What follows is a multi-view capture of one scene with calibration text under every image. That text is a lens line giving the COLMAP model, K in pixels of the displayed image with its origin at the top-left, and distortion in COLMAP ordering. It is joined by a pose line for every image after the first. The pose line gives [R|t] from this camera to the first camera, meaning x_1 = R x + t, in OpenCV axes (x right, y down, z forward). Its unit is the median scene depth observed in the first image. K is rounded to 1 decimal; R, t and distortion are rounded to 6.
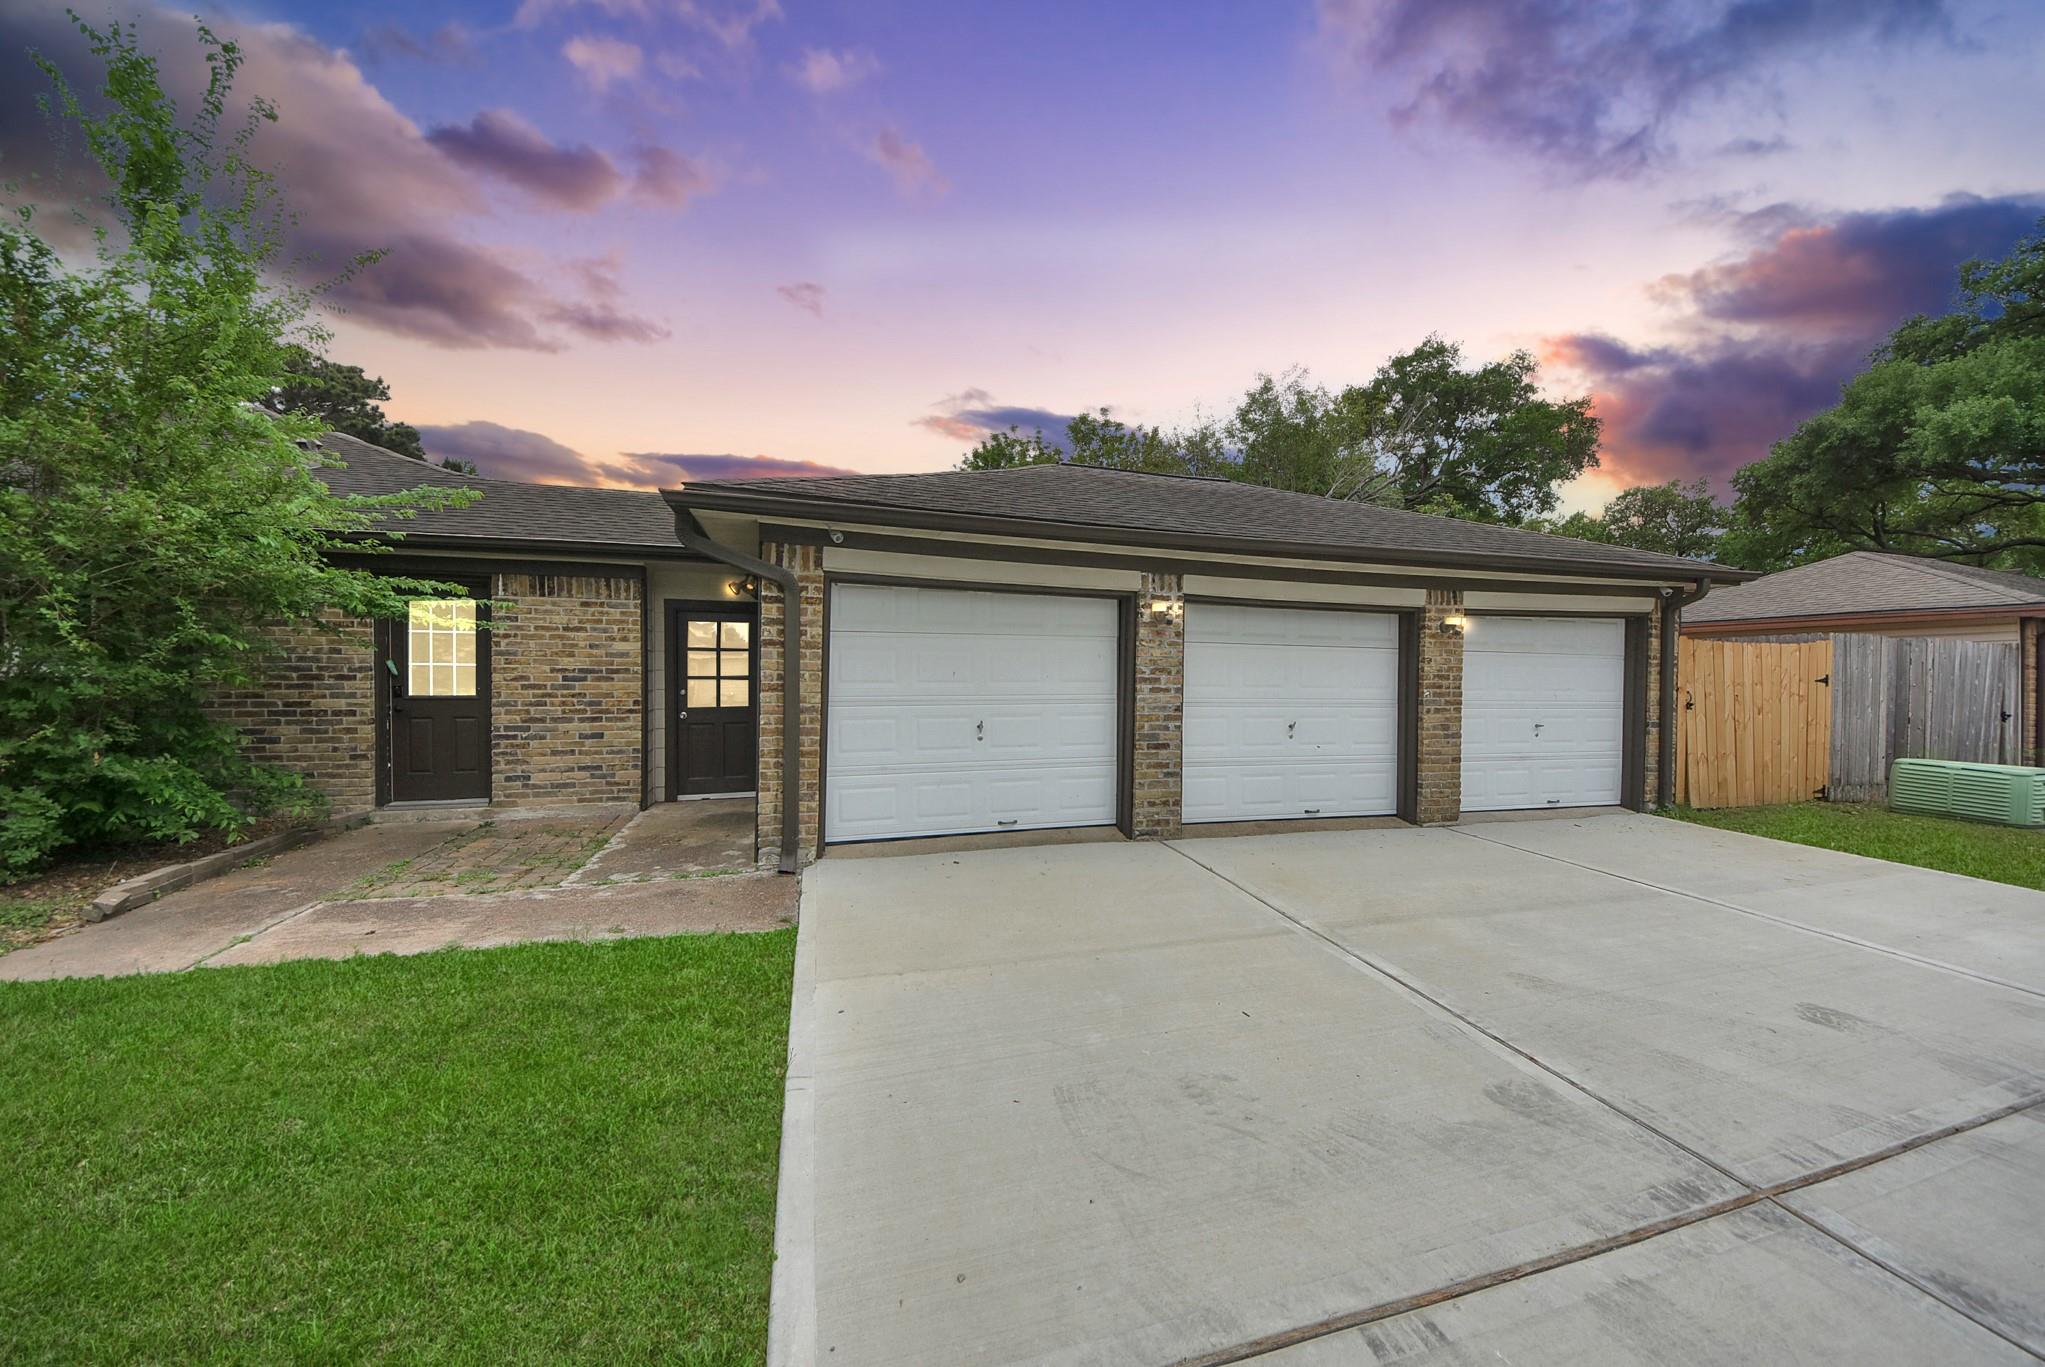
lens RADIAL K [[717.6, 0, 1032.7], [0, 717.6, 682.5], [0, 0, 1]] dist [0.043779, -0.030174]
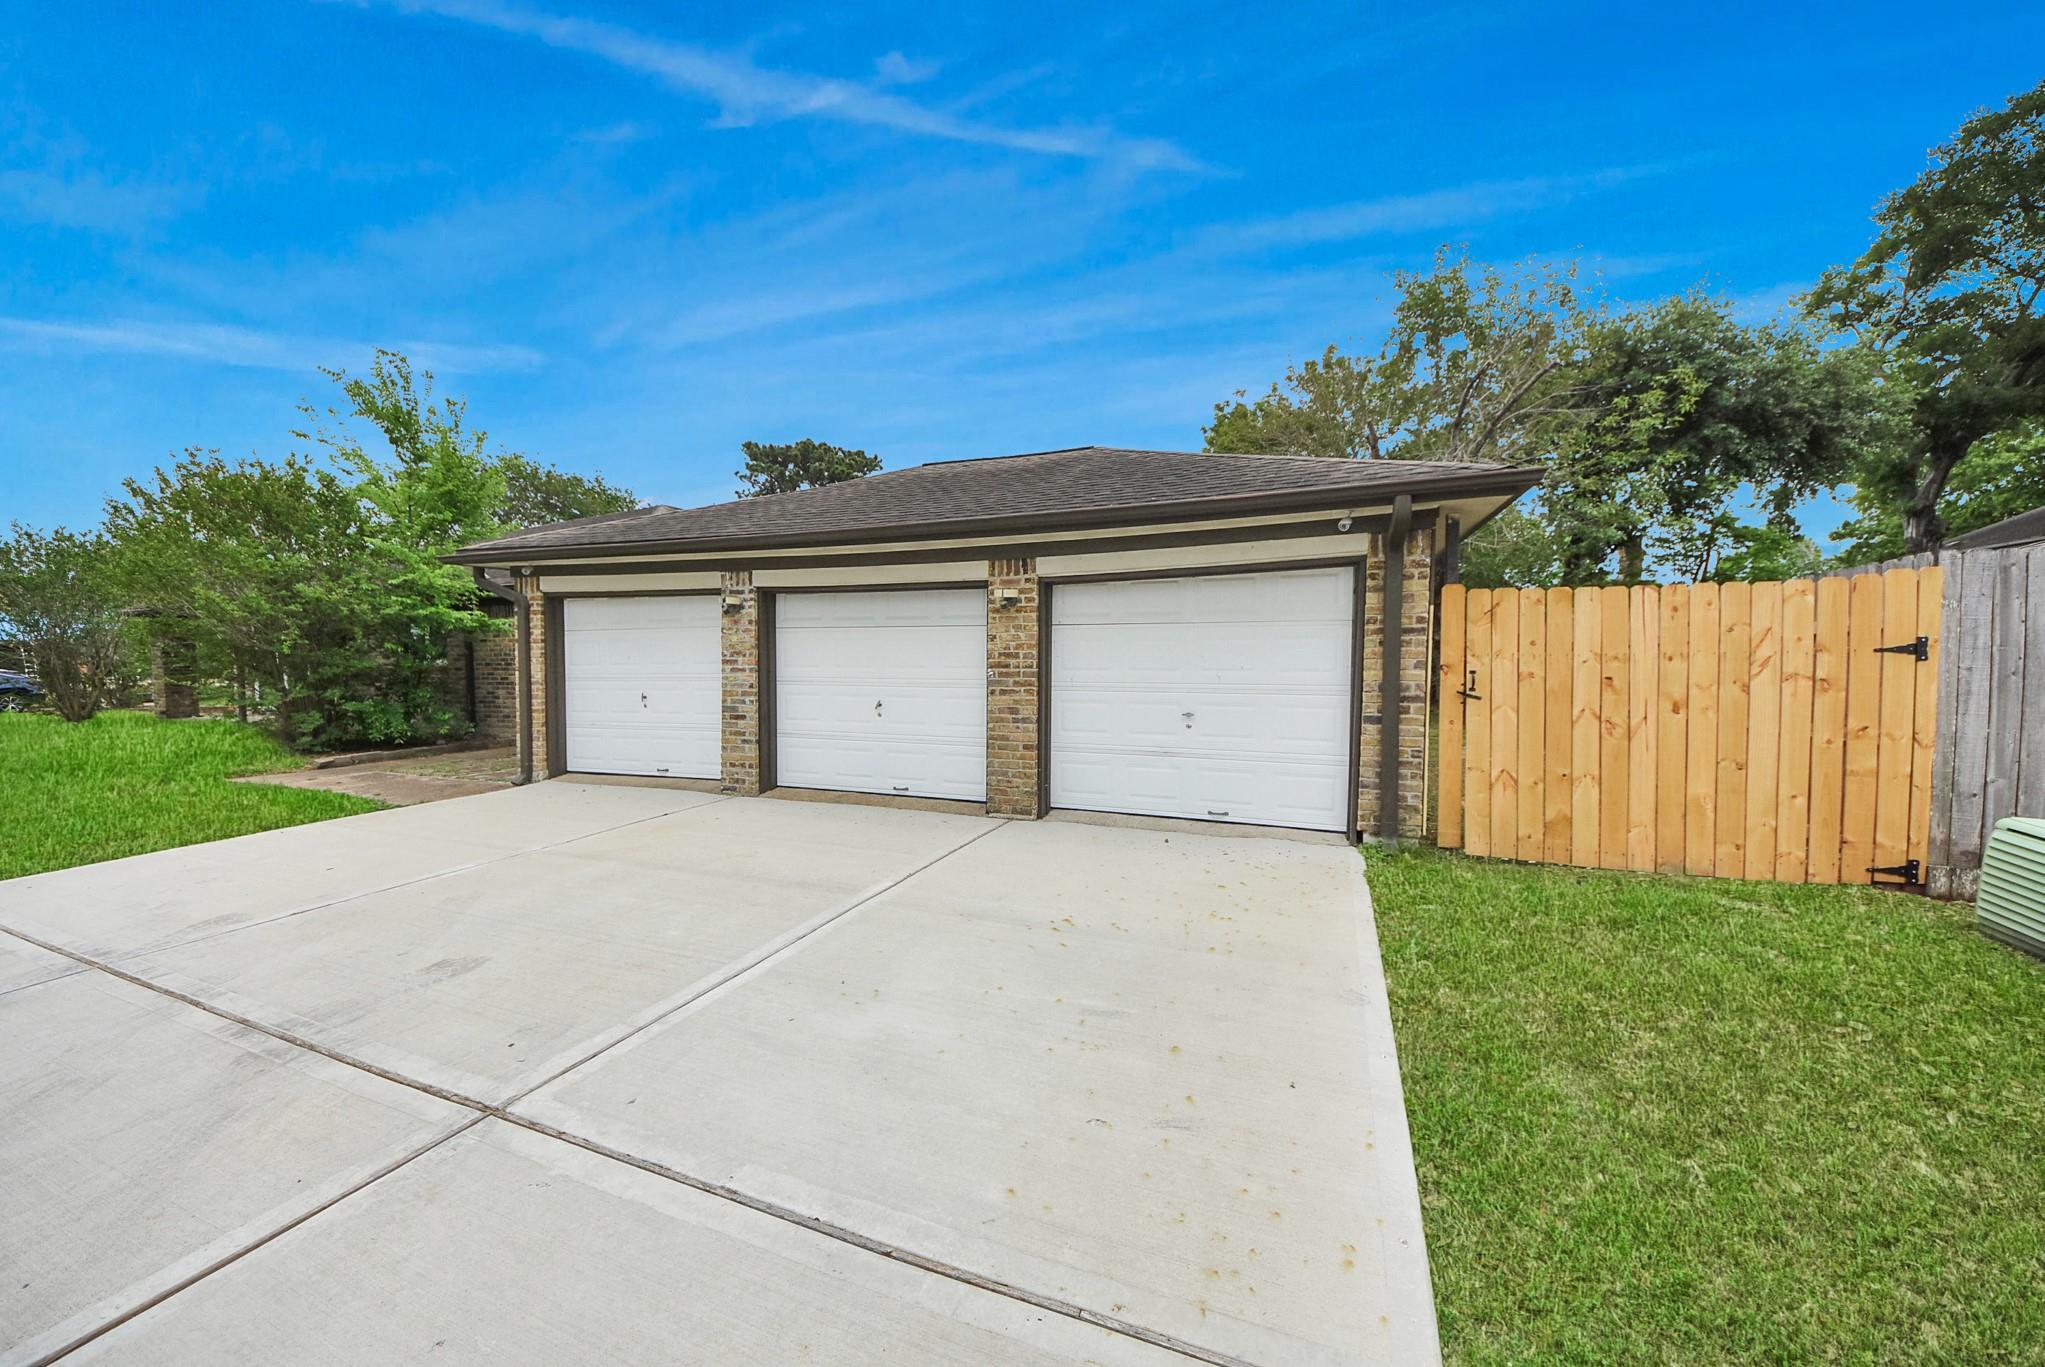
lens RADIAL K [[717.6, 0, 1032.7], [0, 717.6, 682.5], [0, 0, 1]] dist [0.043779, -0.030174]
pose [[0.793603, 0.007700, -0.608388, 1.211433], [0.005176, 0.999798, 0.019405, 0.009977], [0.608414, -0.018549, 0.793403, 0.327624]]
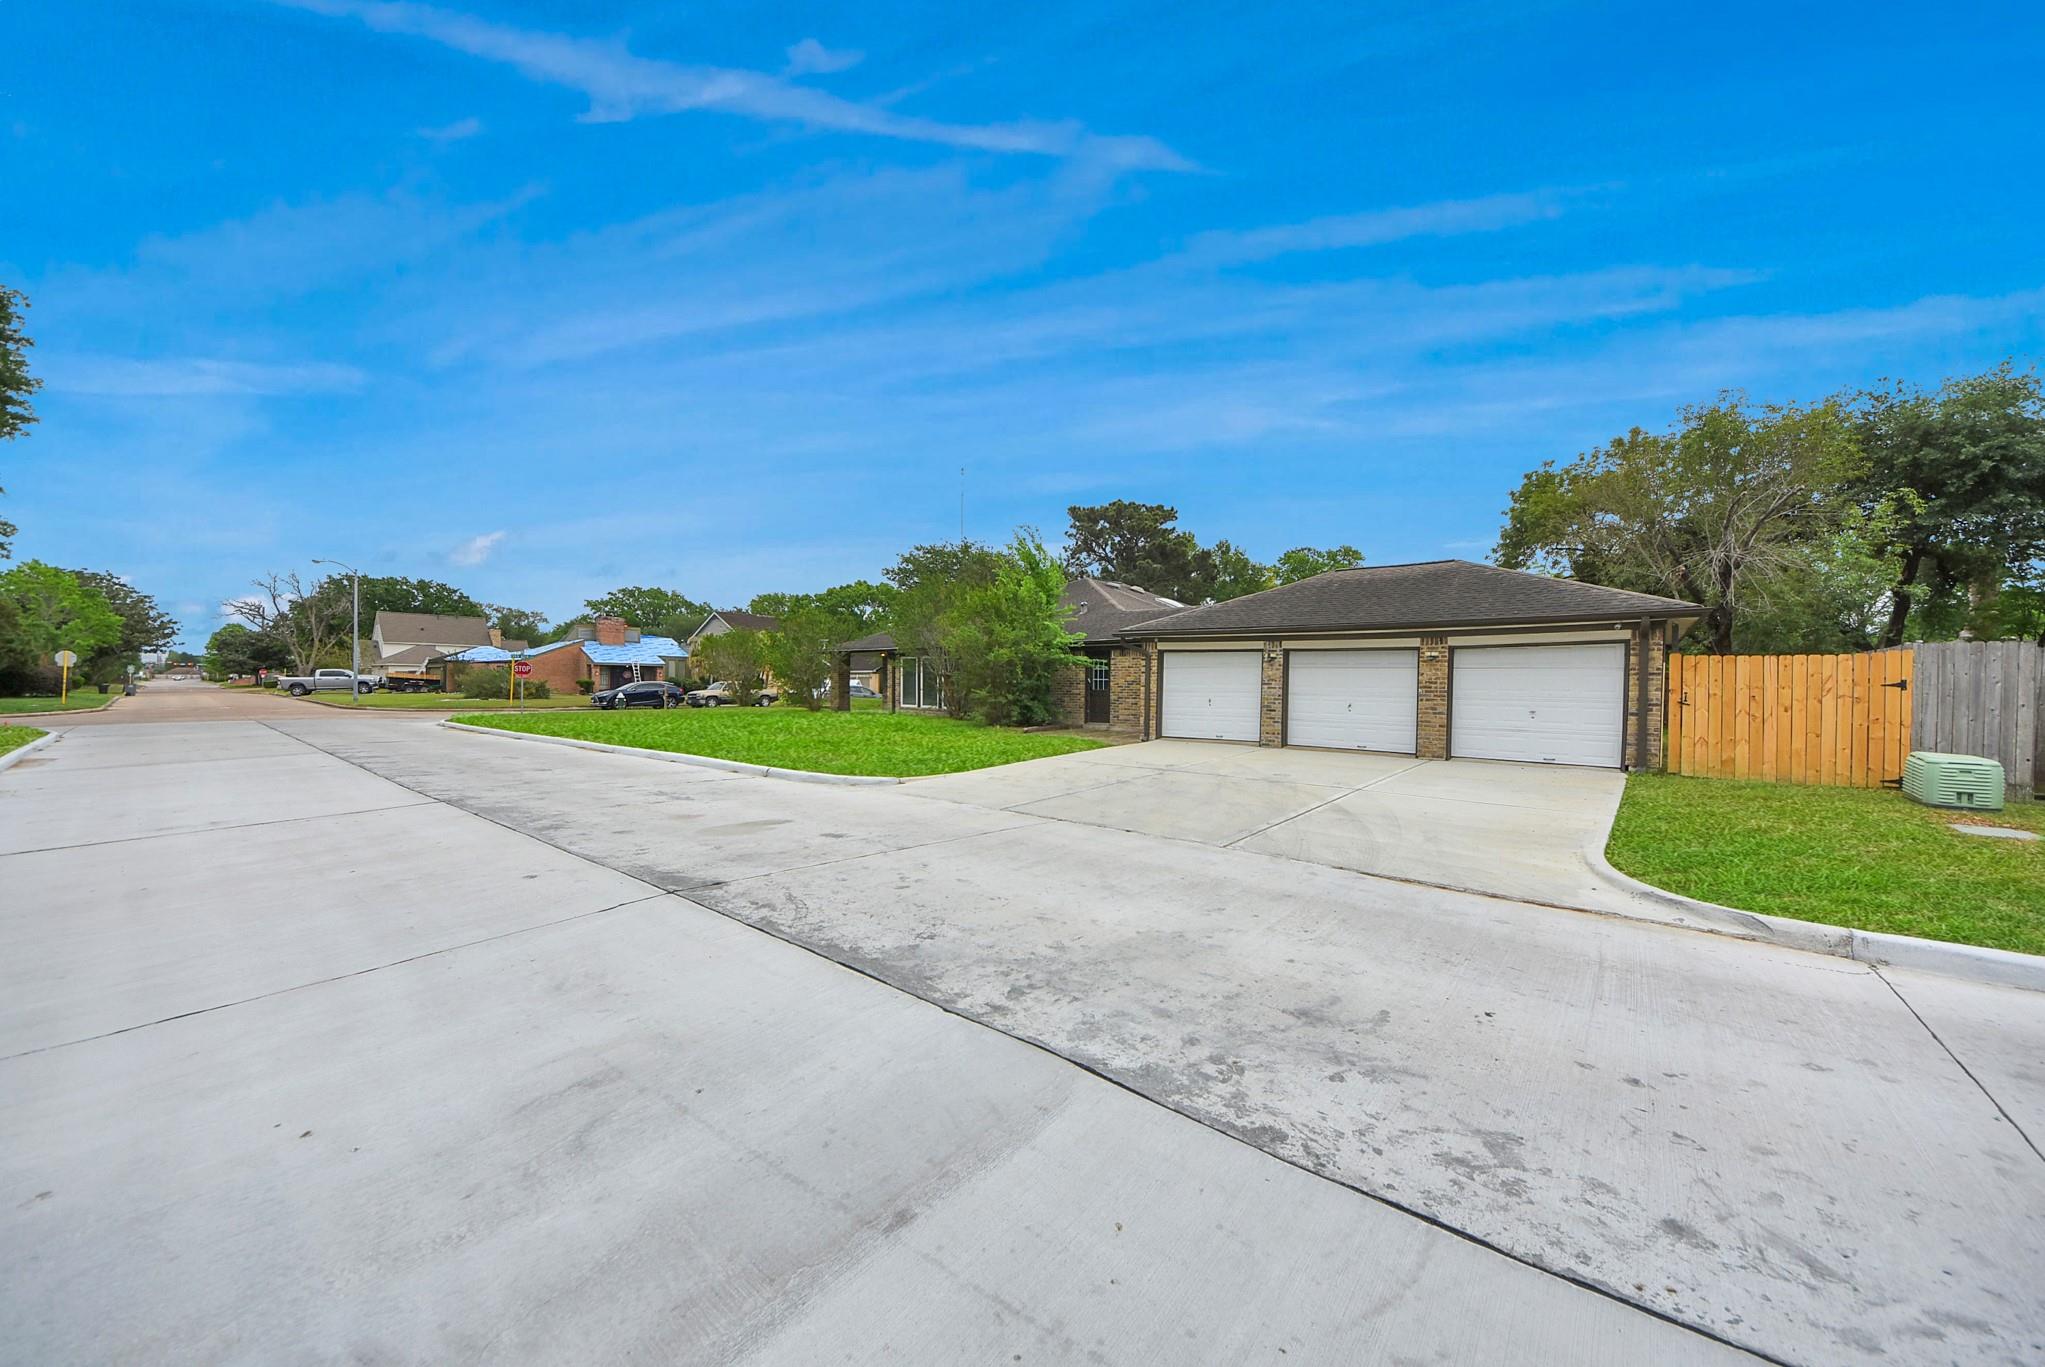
lens RADIAL K [[717.6, 0, 1032.7], [0, 717.6, 682.5], [0, 0, 1]] dist [0.043779, -0.030174]
pose [[0.557021, -0.003368, -0.830492, 1.685217], [-0.010863, 0.999877, -0.011340, 0.027872], [0.830428, 0.015338, 0.556915, -1.020817]]
